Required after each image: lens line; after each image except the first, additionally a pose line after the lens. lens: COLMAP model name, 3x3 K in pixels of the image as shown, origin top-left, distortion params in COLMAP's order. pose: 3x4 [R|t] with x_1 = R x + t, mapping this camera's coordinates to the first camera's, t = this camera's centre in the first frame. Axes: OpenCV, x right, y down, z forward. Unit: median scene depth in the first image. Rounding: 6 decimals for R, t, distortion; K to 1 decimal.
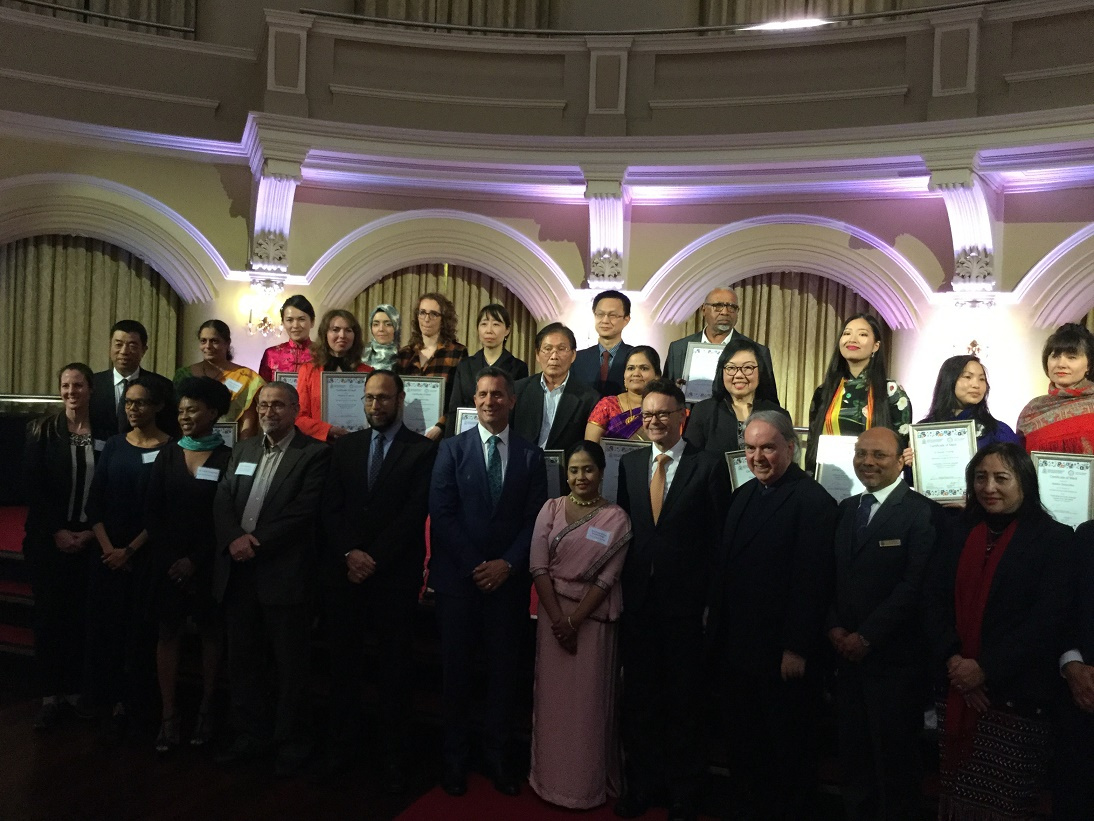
lens RADIAL K [[1037.3, 0, 533.9], [0, 1037.3, 395.9], [0, 0, 1]] dist [0.156547, -0.343498]
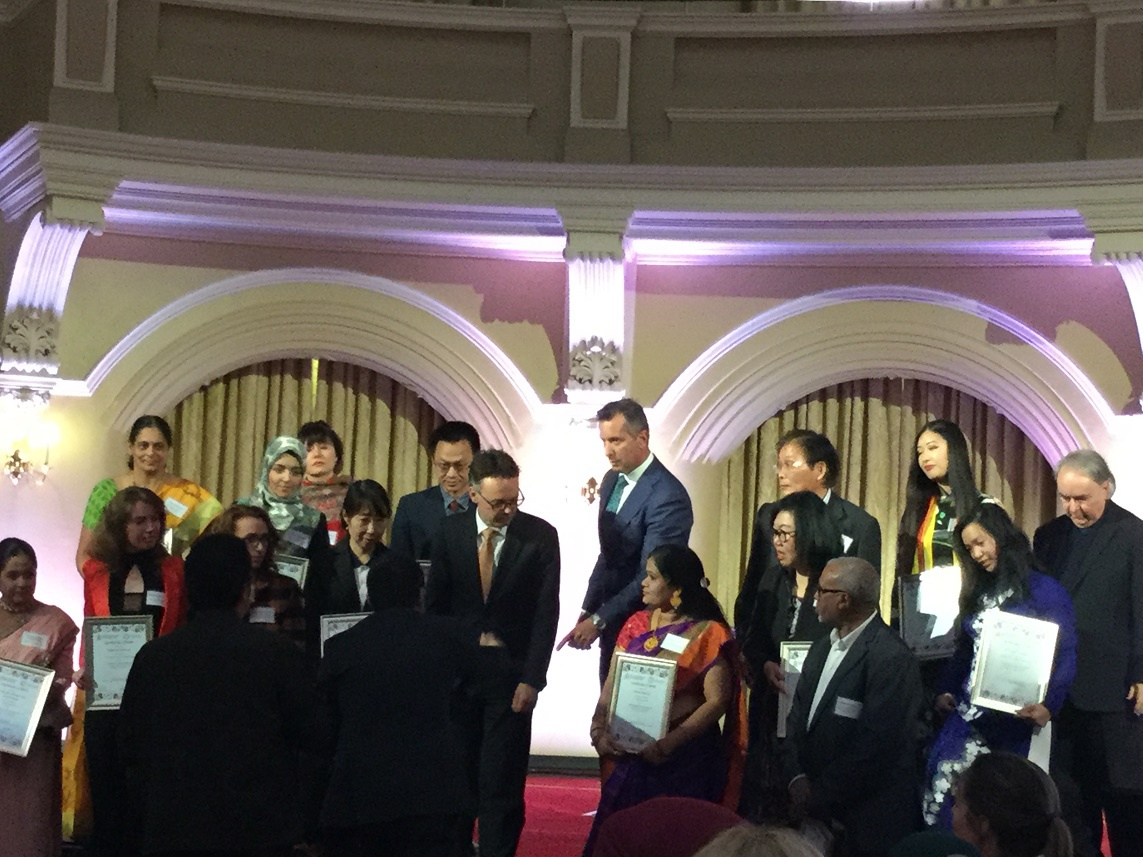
lens RADIAL K [[2472.0, 0, 594.1], [0, 2472.0, 423.0], [0, 0, 1]] dist [-0.082557, 1.766846]
pose [[0.995634, 0.003062, 0.093293, -0.064647], [0.004791, 0.996468, -0.083838, 0.027226], [-0.093221, 0.083919, 0.992103, -0.410335]]
